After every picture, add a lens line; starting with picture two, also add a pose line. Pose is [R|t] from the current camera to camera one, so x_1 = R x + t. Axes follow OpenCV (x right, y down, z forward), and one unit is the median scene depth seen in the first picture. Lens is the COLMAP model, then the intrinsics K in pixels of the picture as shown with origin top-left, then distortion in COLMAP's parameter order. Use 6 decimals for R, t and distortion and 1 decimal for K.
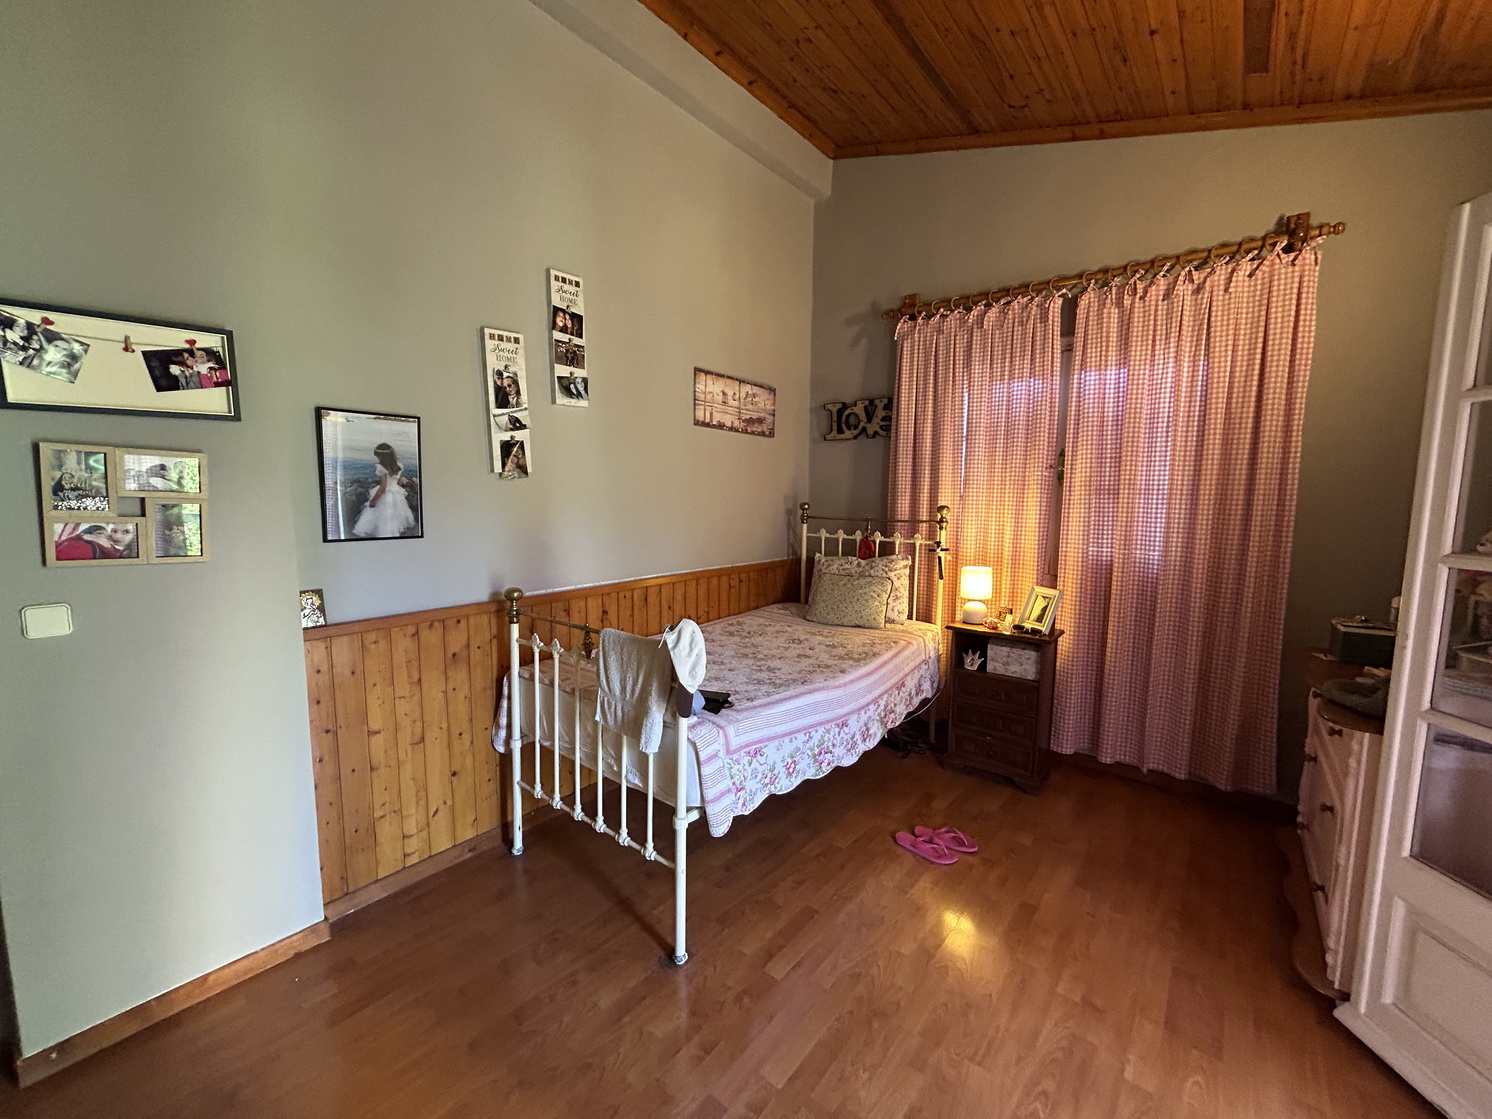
lens RADIAL K [[606.3, 0, 750.9], [0, 606.3, 562.7], [0, 0, 1]] dist [0.001248, 0.000385]
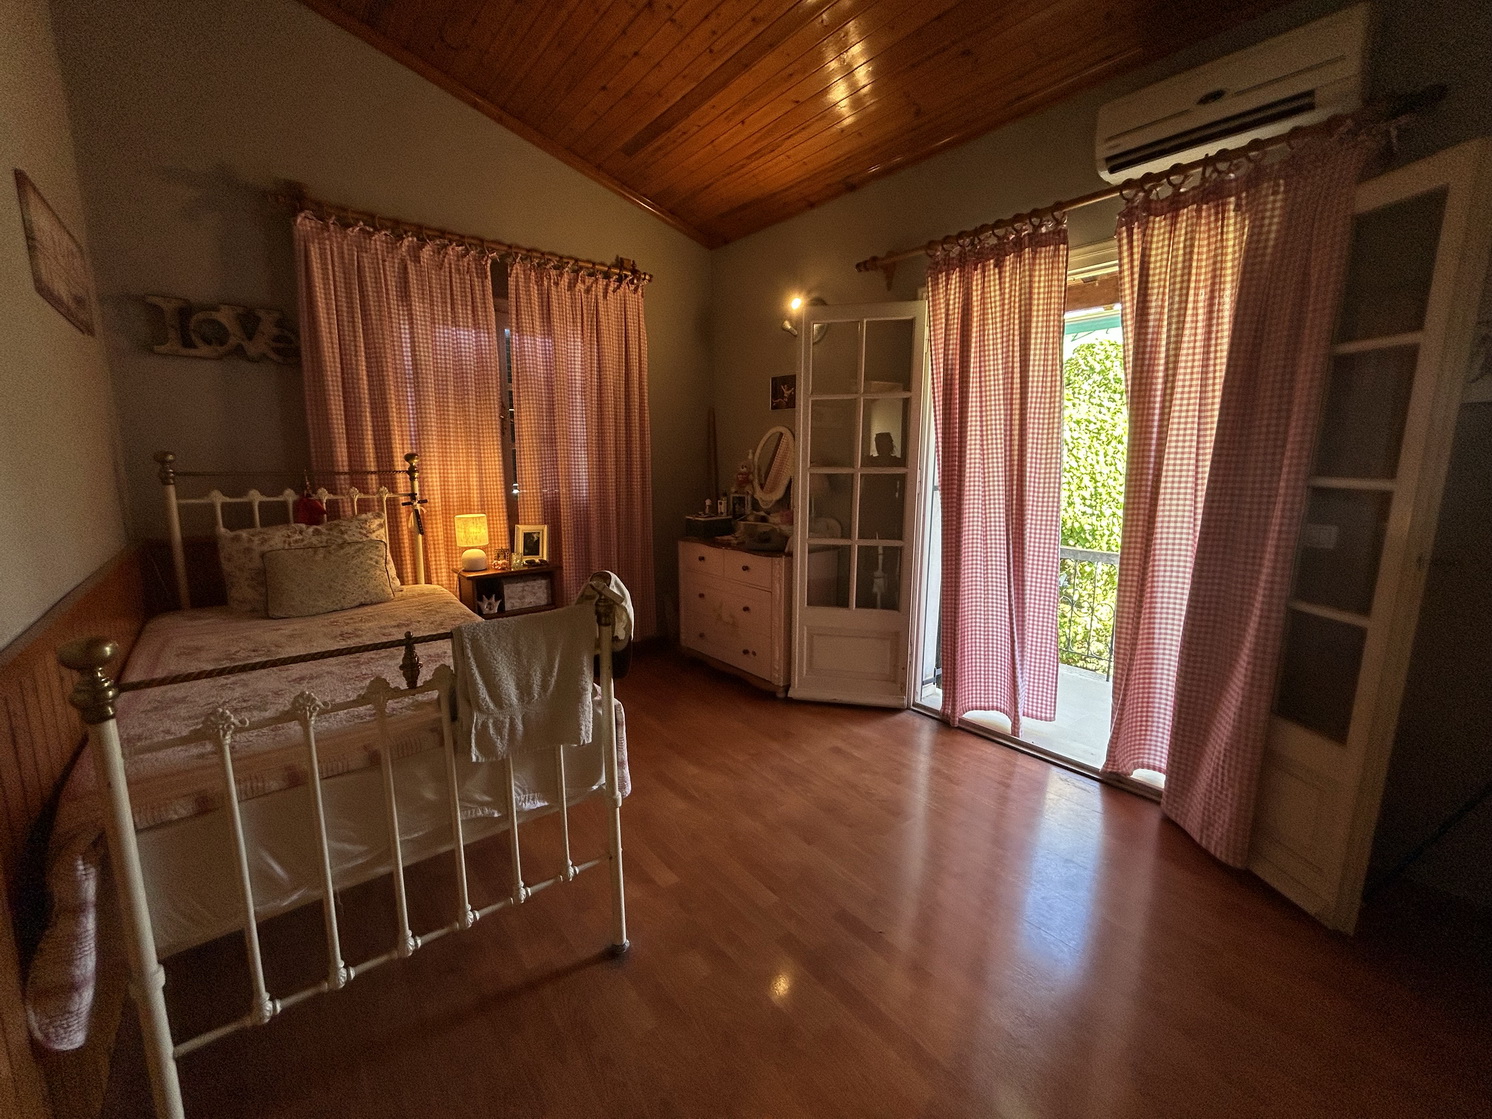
lens RADIAL K [[606.3, 0, 752.3], [0, 606.3, 554.0], [0, 0, 1]] dist [0.001248, 0.000385]
pose [[0.200219, -0.162922, 0.966110, -0.504271], [0.113003, 0.983336, 0.142408, -0.018200], [-0.973213, 0.080660, 0.215294, 0.333296]]
